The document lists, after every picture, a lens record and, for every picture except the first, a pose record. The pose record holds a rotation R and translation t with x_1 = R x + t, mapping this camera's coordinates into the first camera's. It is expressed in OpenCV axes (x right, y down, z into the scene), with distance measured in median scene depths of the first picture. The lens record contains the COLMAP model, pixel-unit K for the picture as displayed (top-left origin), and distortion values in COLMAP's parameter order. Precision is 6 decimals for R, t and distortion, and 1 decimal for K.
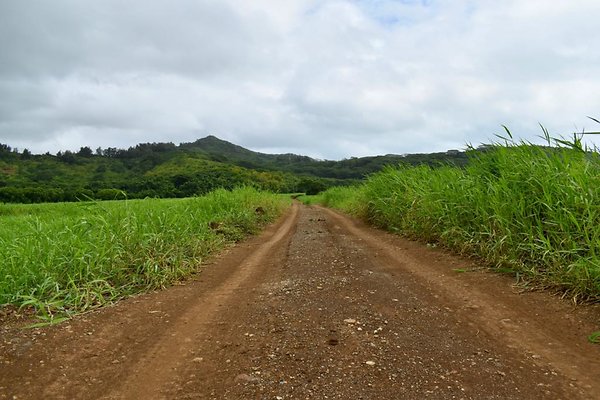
lens RADIAL K [[475.1, 0, 299.3], [0, 475.1, 199.6], [0, 0, 1]] dist [-0.094032, 0.019642]
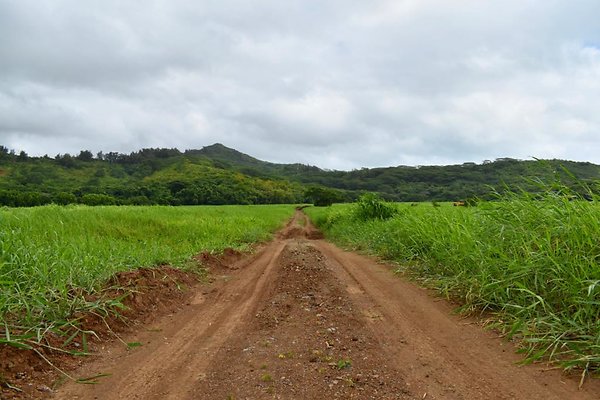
lens RADIAL K [[475.1, 0, 299.4], [0, 475.1, 200.2], [0, 0, 1]] dist [-0.094032, 0.019642]
pose [[0.999574, 0.024391, -0.016008, 0.000649], [-0.024742, 0.999449, -0.022107, -0.000360], [0.015460, 0.022493, 0.999627, 0.053986]]
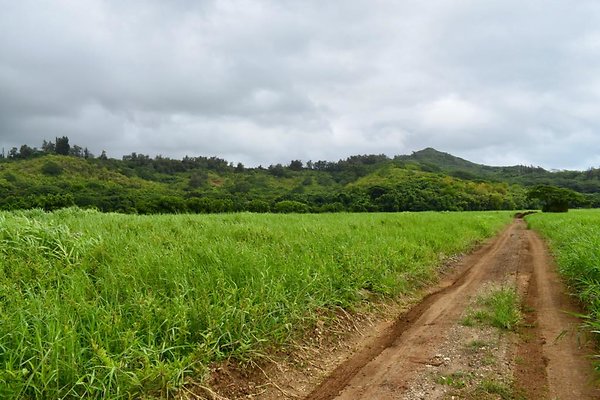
lens RADIAL K [[475.1, 0, 298.8], [0, 475.1, 202.1], [0, 0, 1]] dist [-0.094032, 0.019642]
pose [[0.894700, 0.011031, -0.446531, 0.000390], [-0.023712, 0.999458, -0.022819, -0.000541], [0.446037, 0.031004, 0.894477, 0.114555]]
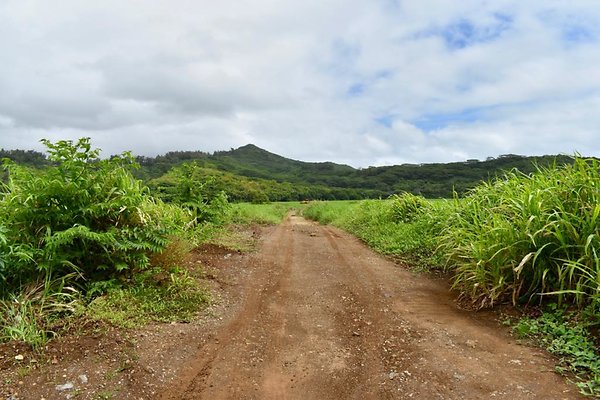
lens RADIAL K [[475.1, 0, 297.1], [0, 475.1, 200.9], [0, 0, 1]] dist [-0.094032, 0.019642]
pose [[0.990781, 0.016239, -0.134500, 0.116580], [-0.018113, 0.999755, -0.012718, -0.002478], [0.134260, 0.015037, 0.990832, -0.003822]]
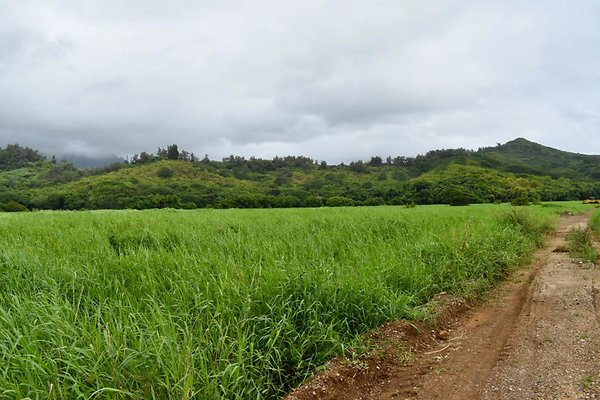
lens RADIAL K [[475.1, 0, 298.0], [0, 475.1, 202.1], [0, 0, 1]] dist [-0.094032, 0.019642]
pose [[0.776429, 0.008736, -0.630144, 0.110784], [-0.013152, 0.999911, -0.002344, -0.002999], [0.630067, 0.010107, 0.776475, 0.039216]]
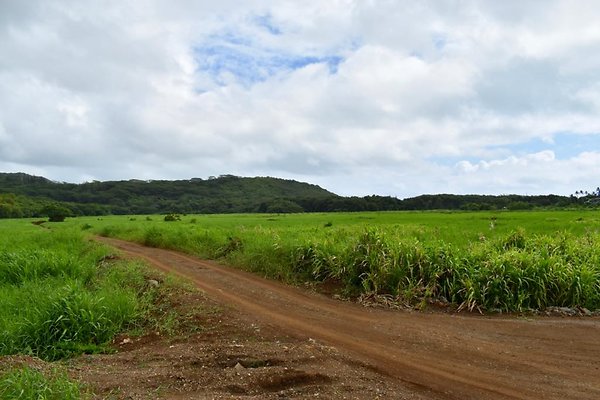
lens RADIAL K [[475.1, 0, 298.5], [0, 475.1, 200.8], [0, 0, 1]] dist [-0.094032, 0.019642]
pose [[0.863765, 0.028038, 0.503114, -0.007053], [-0.002244, 0.998655, -0.051802, -0.001056], [-0.503890, 0.043616, 0.862666, -0.028673]]
